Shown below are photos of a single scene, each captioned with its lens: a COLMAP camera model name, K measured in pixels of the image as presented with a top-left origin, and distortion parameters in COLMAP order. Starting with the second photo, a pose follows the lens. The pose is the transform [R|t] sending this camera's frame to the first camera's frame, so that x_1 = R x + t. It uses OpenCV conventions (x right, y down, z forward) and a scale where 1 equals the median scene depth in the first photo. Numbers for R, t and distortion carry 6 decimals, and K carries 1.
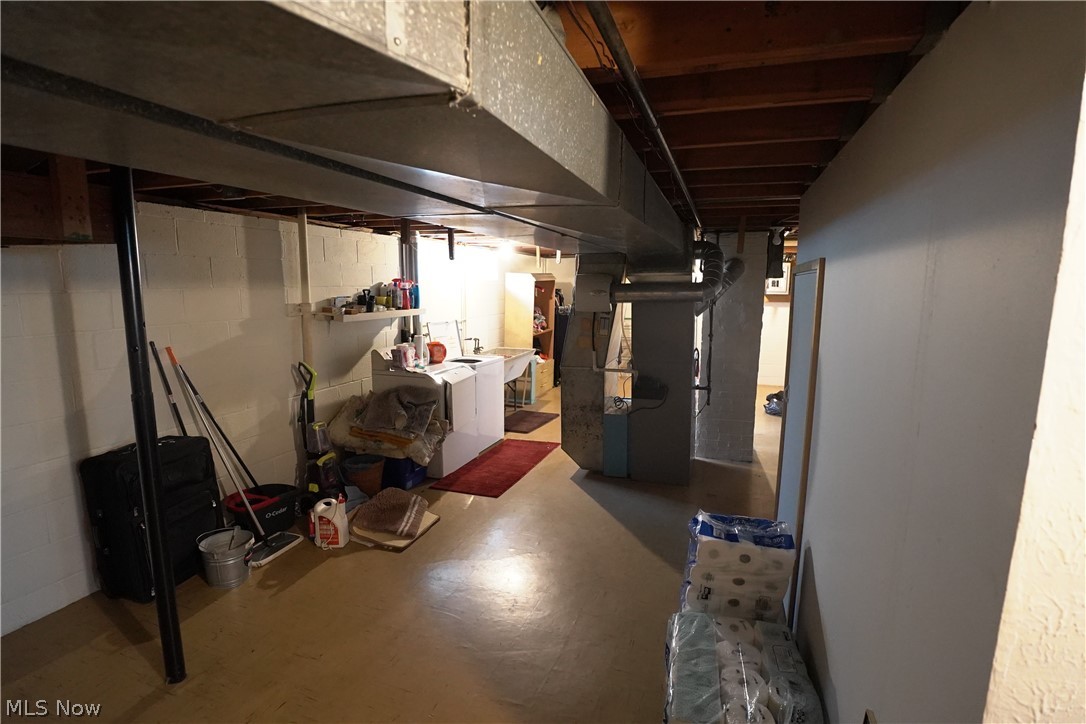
lens RADIAL K [[526.1, 0, 544.1], [0, 526.1, 364.5], [0, 0, 1]] dist [-0.038178, 0.008932]
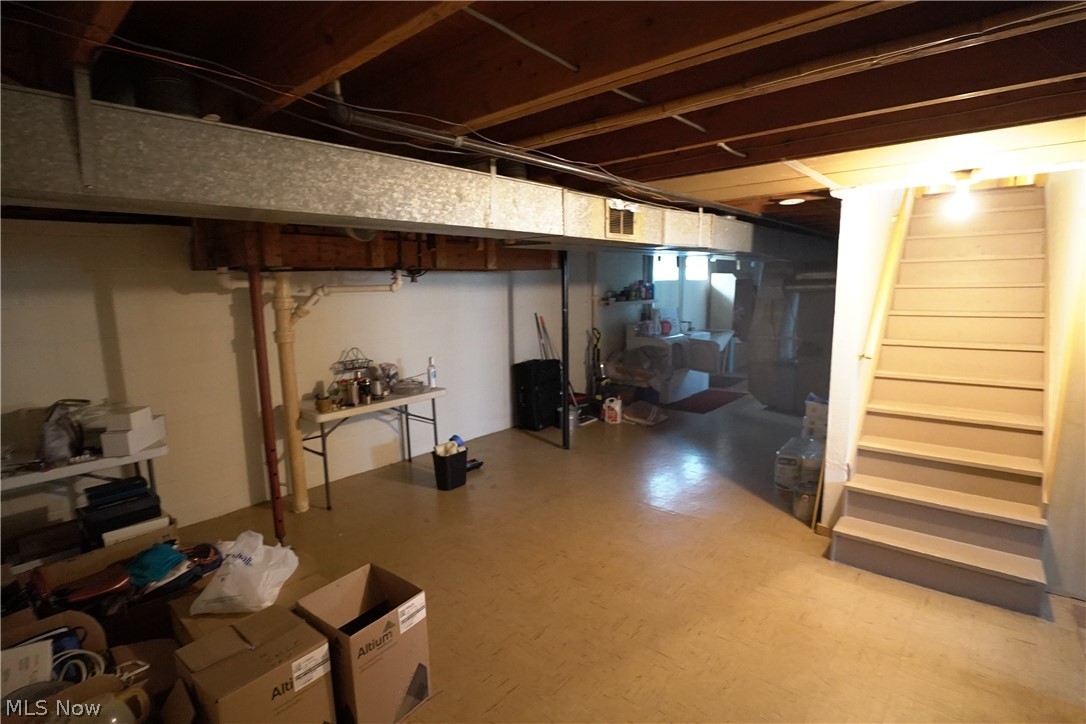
lens RADIAL K [[526.1, 0, 544.1], [0, 526.1, 364.5], [0, 0, 1]] dist [-0.038178, 0.008932]
pose [[0.929925, 0.032596, -0.366301, 0.043713], [-0.032032, 0.999458, 0.007620, 0.111315], [0.366351, 0.004647, 0.930465, -0.740275]]
